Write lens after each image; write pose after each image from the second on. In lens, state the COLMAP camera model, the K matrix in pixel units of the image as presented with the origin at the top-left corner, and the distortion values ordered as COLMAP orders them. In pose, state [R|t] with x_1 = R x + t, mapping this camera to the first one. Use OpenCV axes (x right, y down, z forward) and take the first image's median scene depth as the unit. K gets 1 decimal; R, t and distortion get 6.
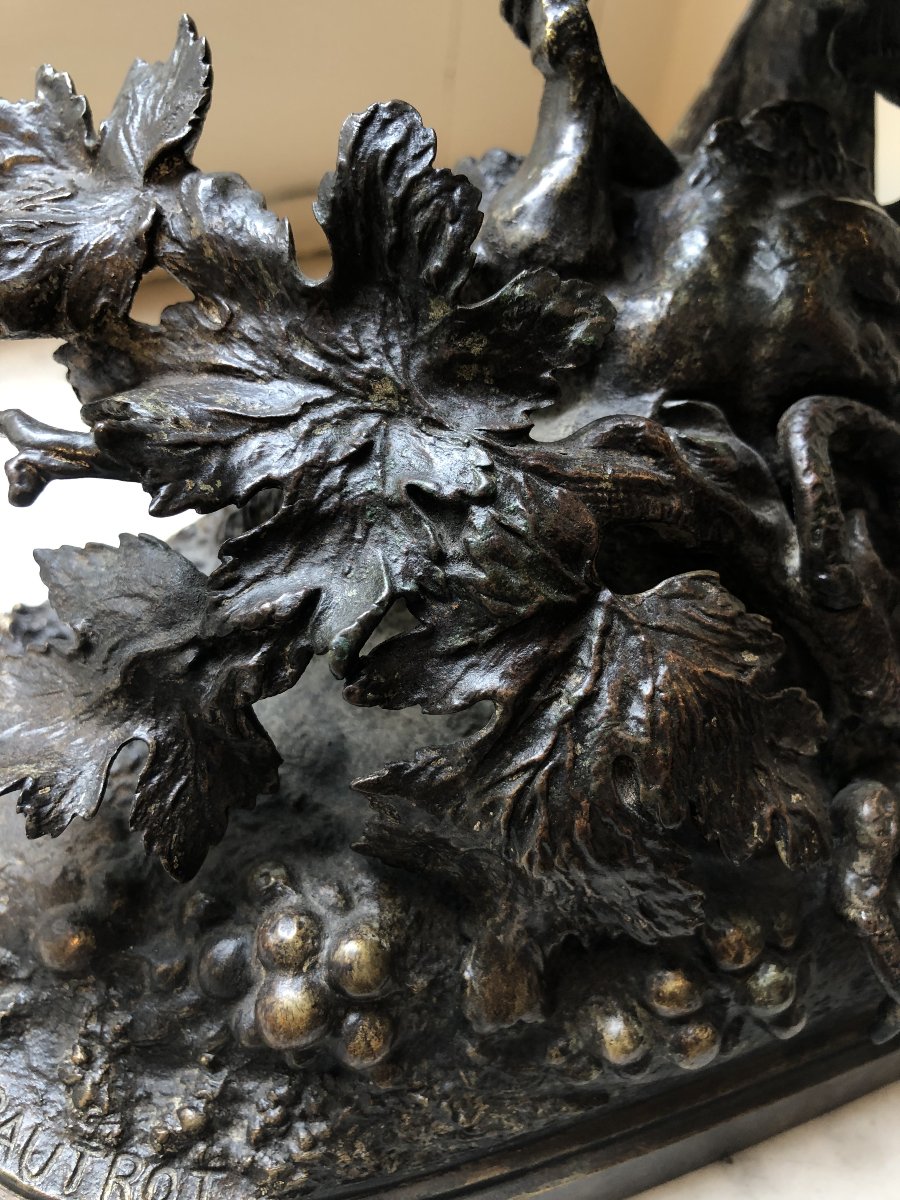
lens RADIAL K [[1005.6, 0, 457.7], [0, 1005.6, 605.8], [0, 0, 1]] dist [-0.026622, 0.000610]
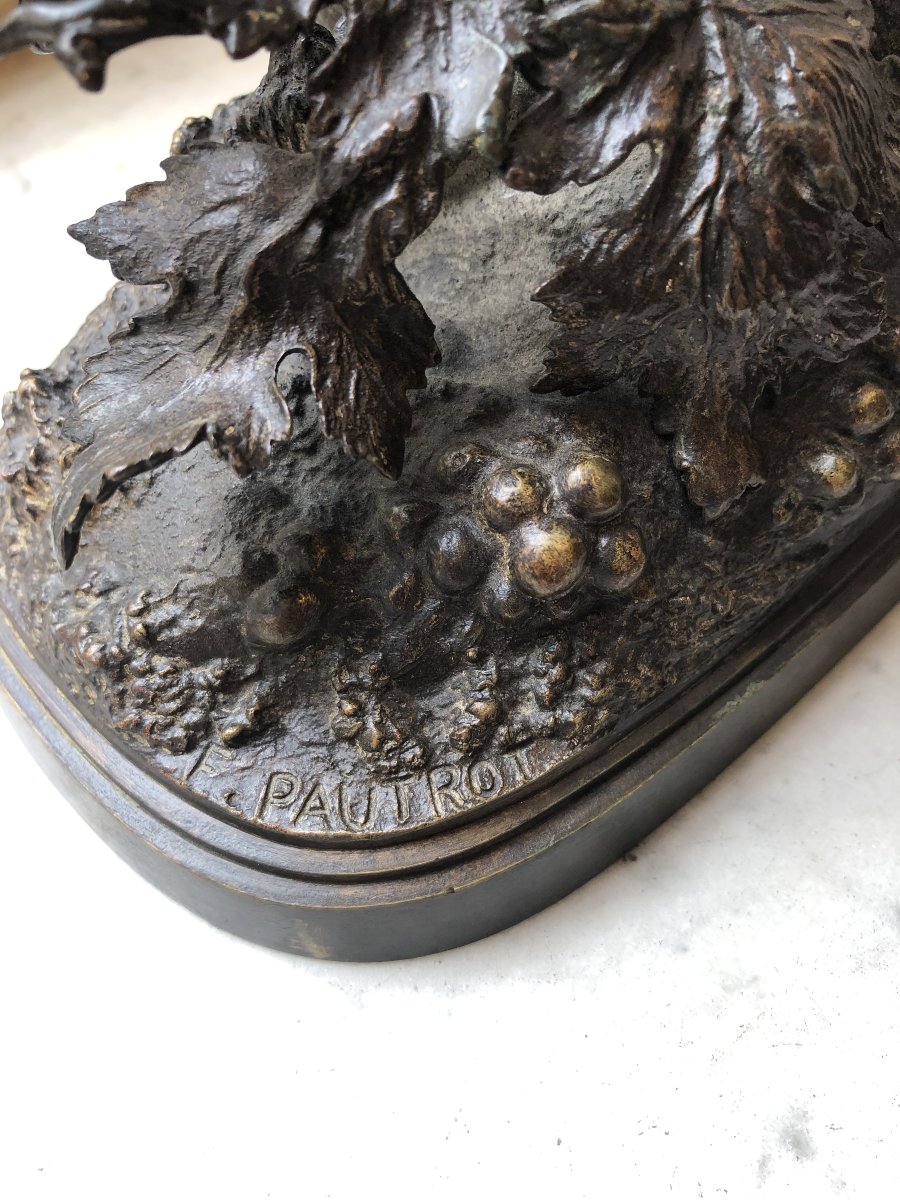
lens RADIAL K [[1005.6, 0, 449.8], [0, 1005.6, 608.0], [0, 0, 1]] dist [-0.026622, 0.000610]
pose [[0.915066, -0.397980, 0.065323, -0.327189], [0.375657, 0.900017, 0.221023, 0.188522], [-0.146754, -0.177711, 0.973079, 0.039221]]
